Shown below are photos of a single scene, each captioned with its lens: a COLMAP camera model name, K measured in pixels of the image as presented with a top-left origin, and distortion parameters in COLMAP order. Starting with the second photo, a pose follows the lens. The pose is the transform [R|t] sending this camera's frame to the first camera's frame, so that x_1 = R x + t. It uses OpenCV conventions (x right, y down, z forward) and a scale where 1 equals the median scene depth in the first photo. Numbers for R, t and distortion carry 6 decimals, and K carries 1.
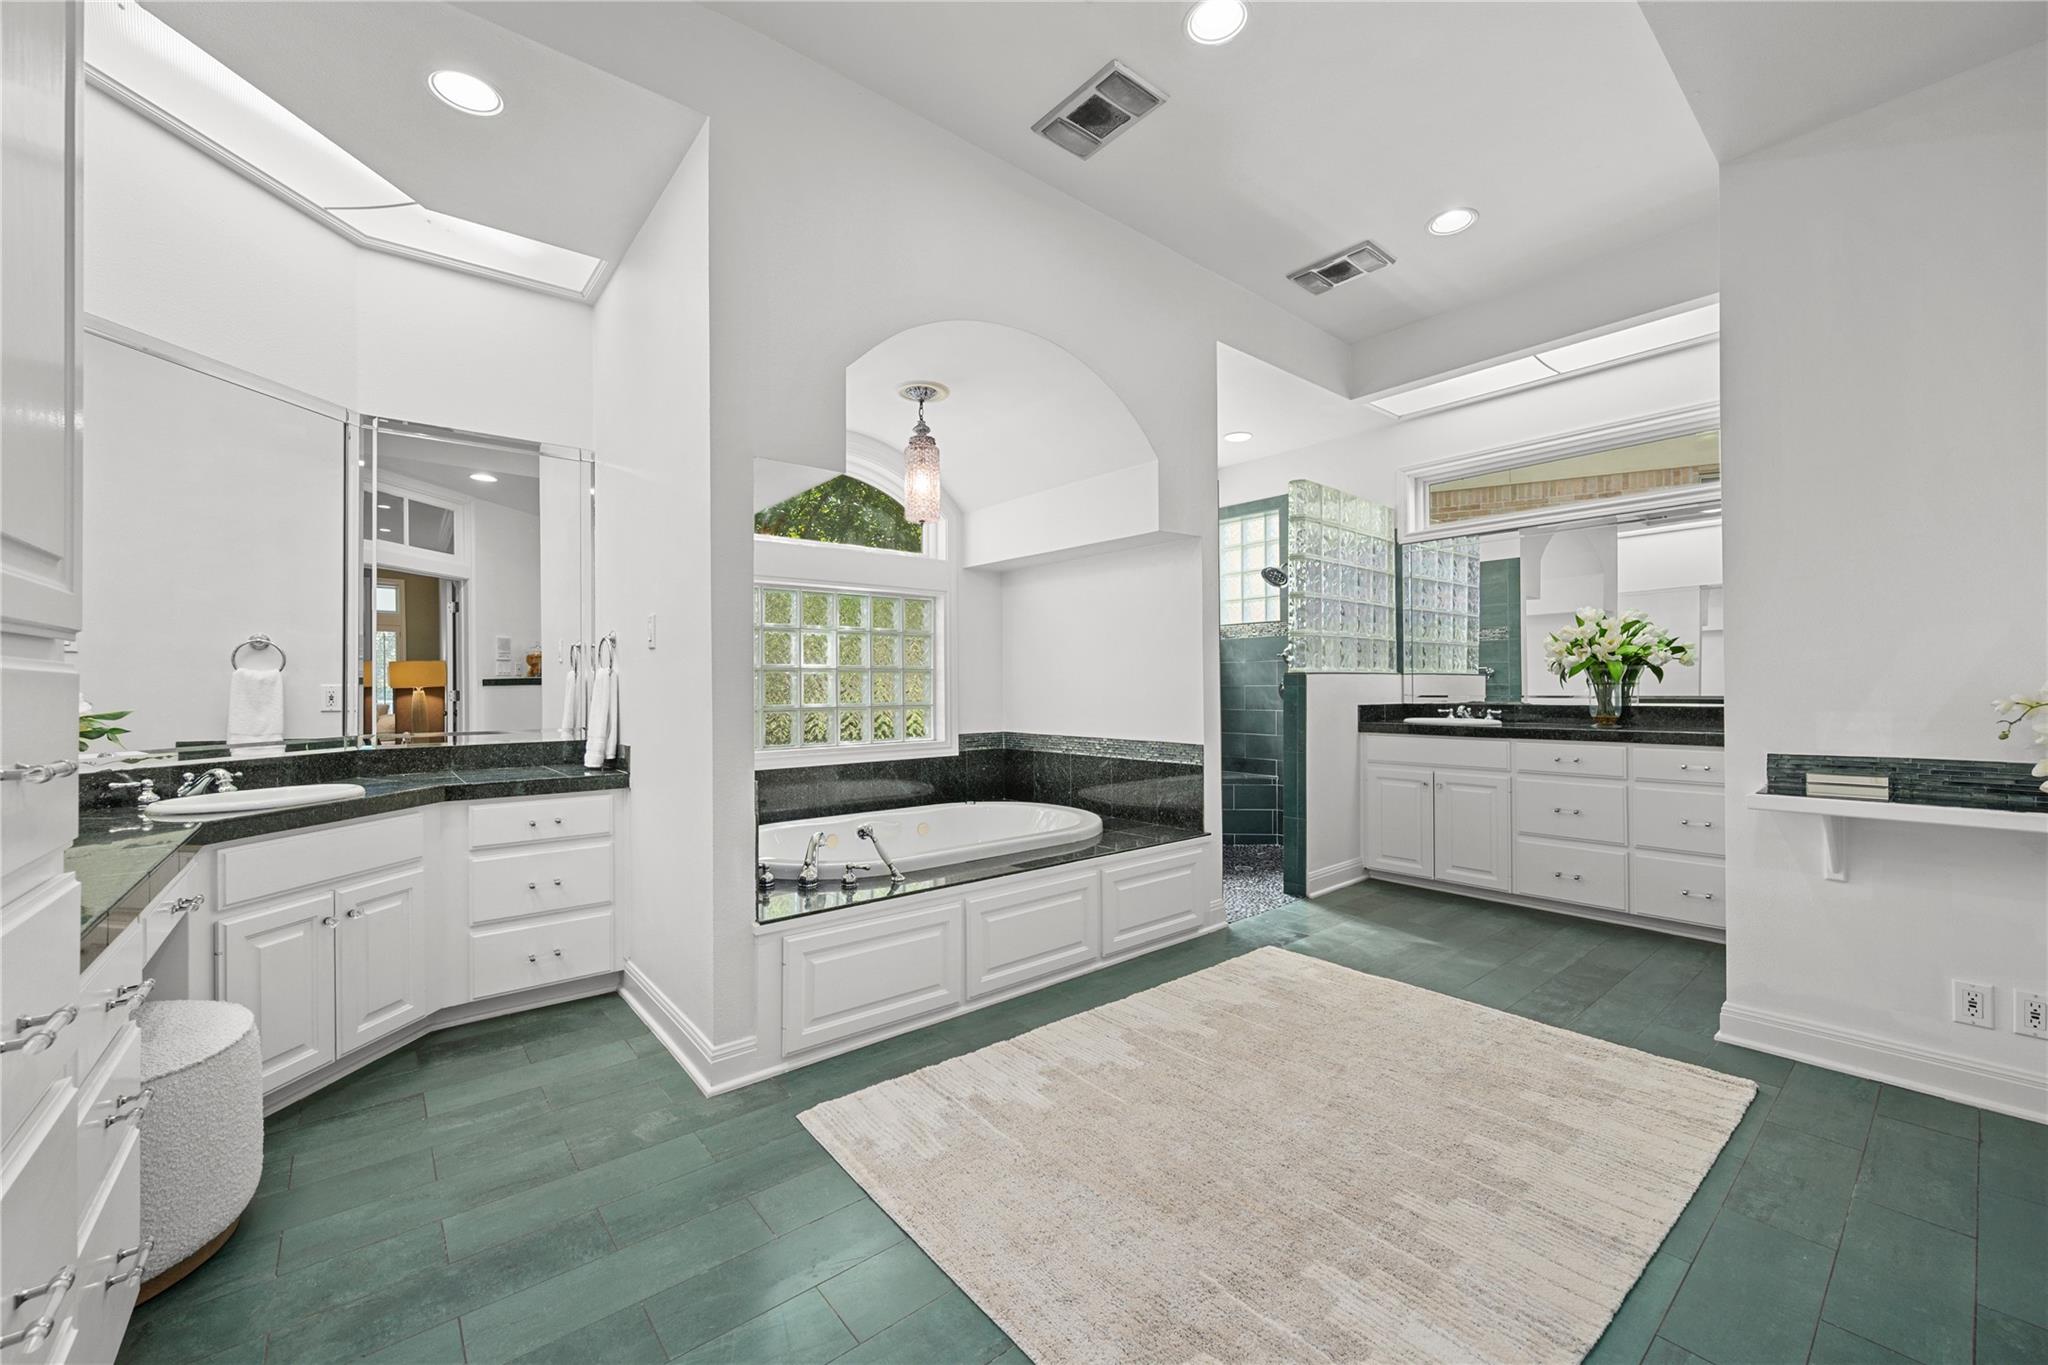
lens RADIAL K [[800.0, 0, 1014.7], [0, 800.0, 681.5], [0, 0, 1]] dist [0.000679, -0.000157]
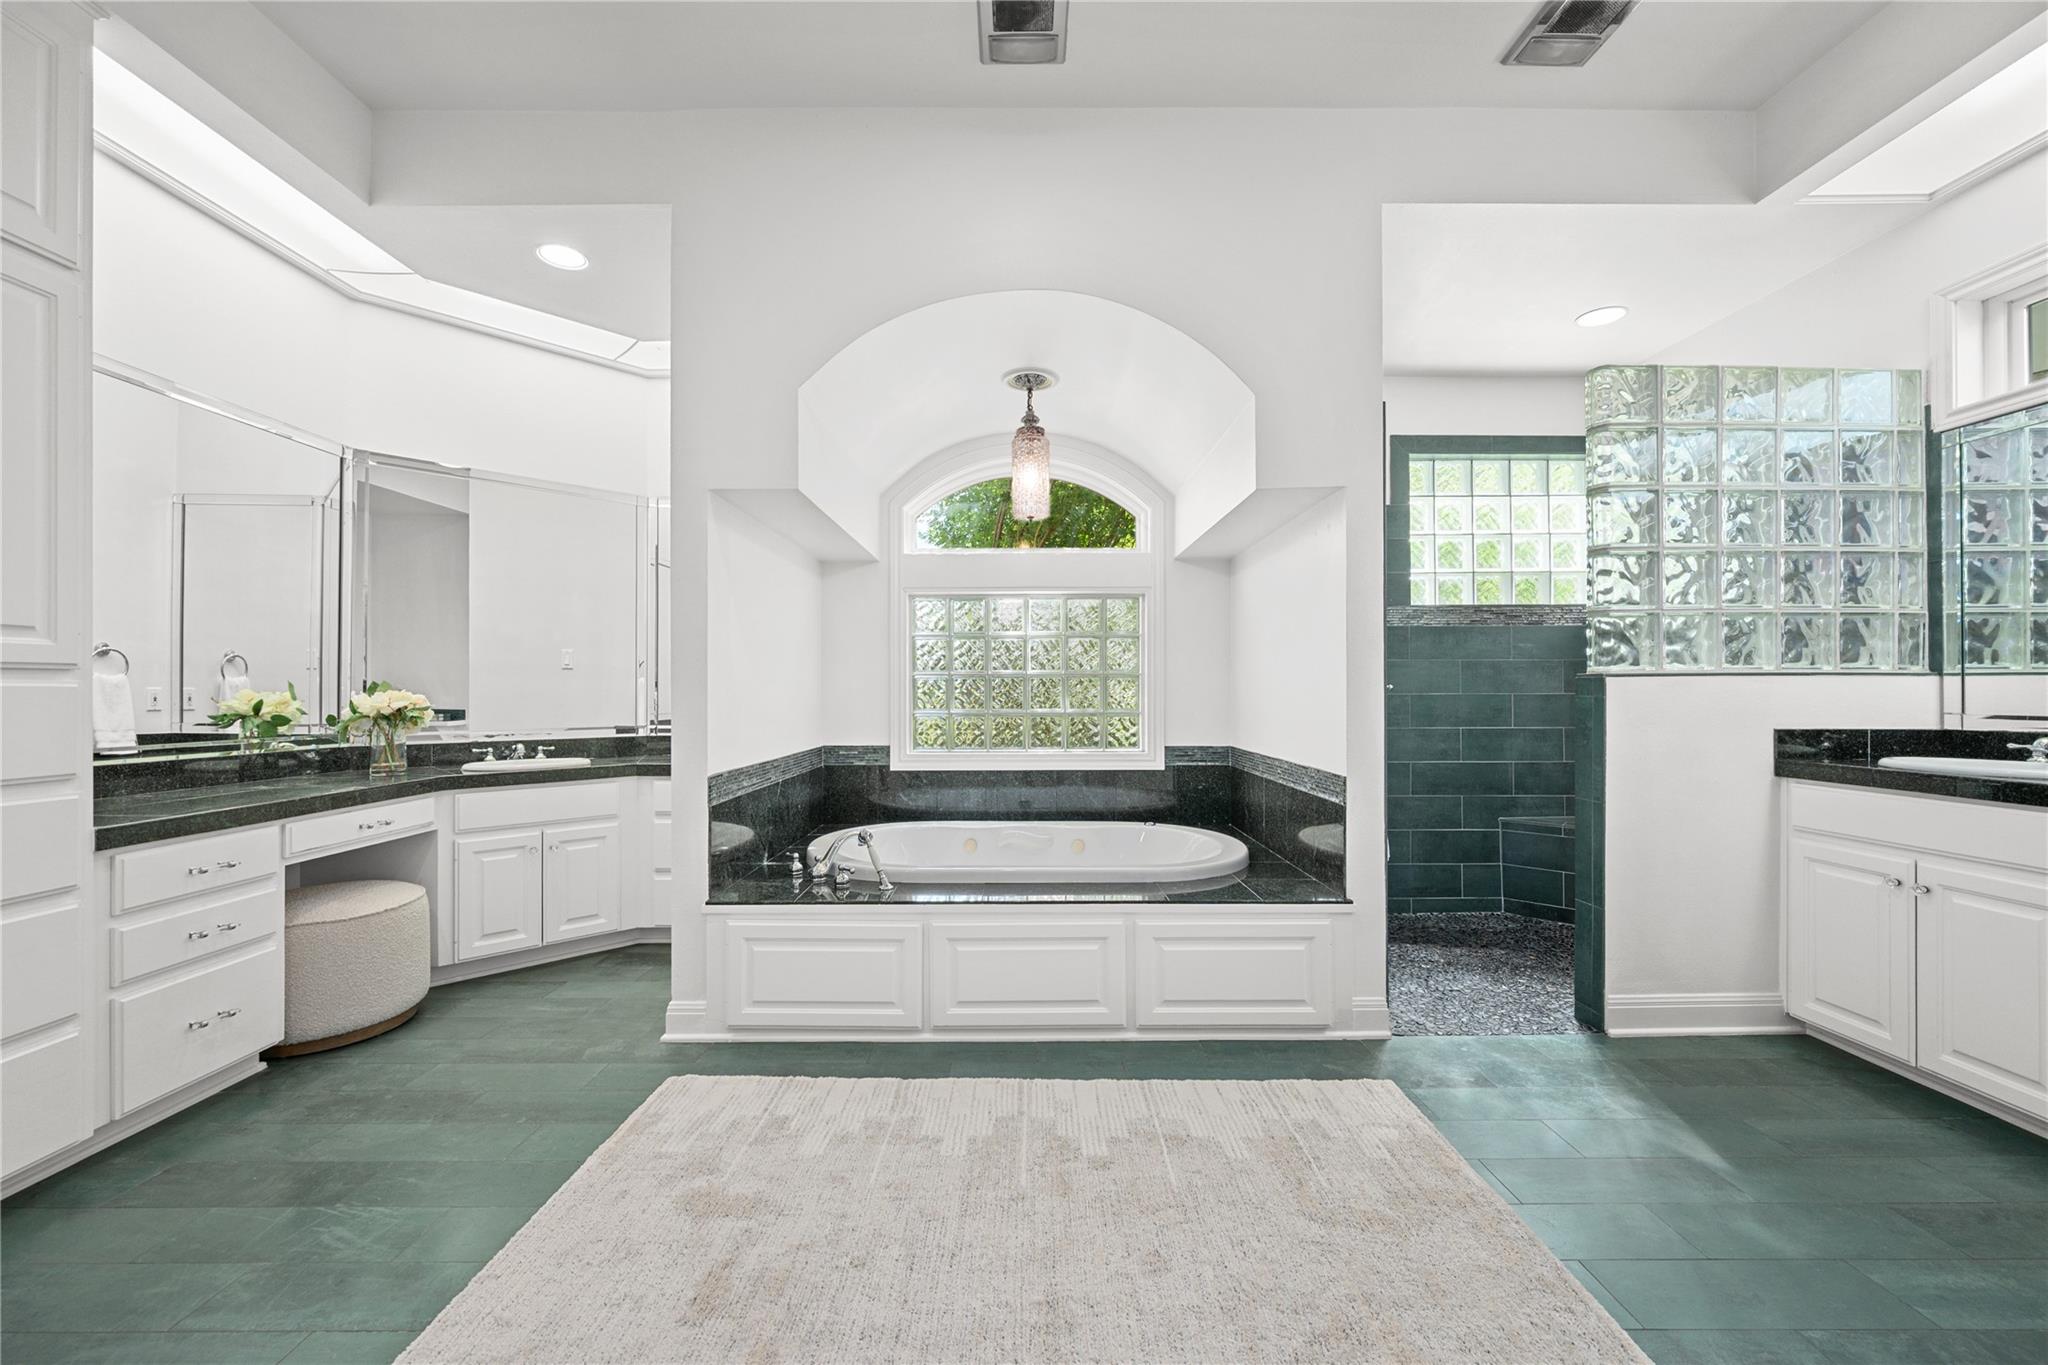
lens RADIAL K [[800.0, 0, 1021.1], [0, 800.0, 688.4], [0, 0, 1]] dist [0.000679, -0.000157]
pose [[0.773463, 0.002401, -0.633837, 0.470382], [-0.000861, 0.999996, 0.002737, -0.001651], [0.633841, -0.001572, 0.773461, 0.261691]]
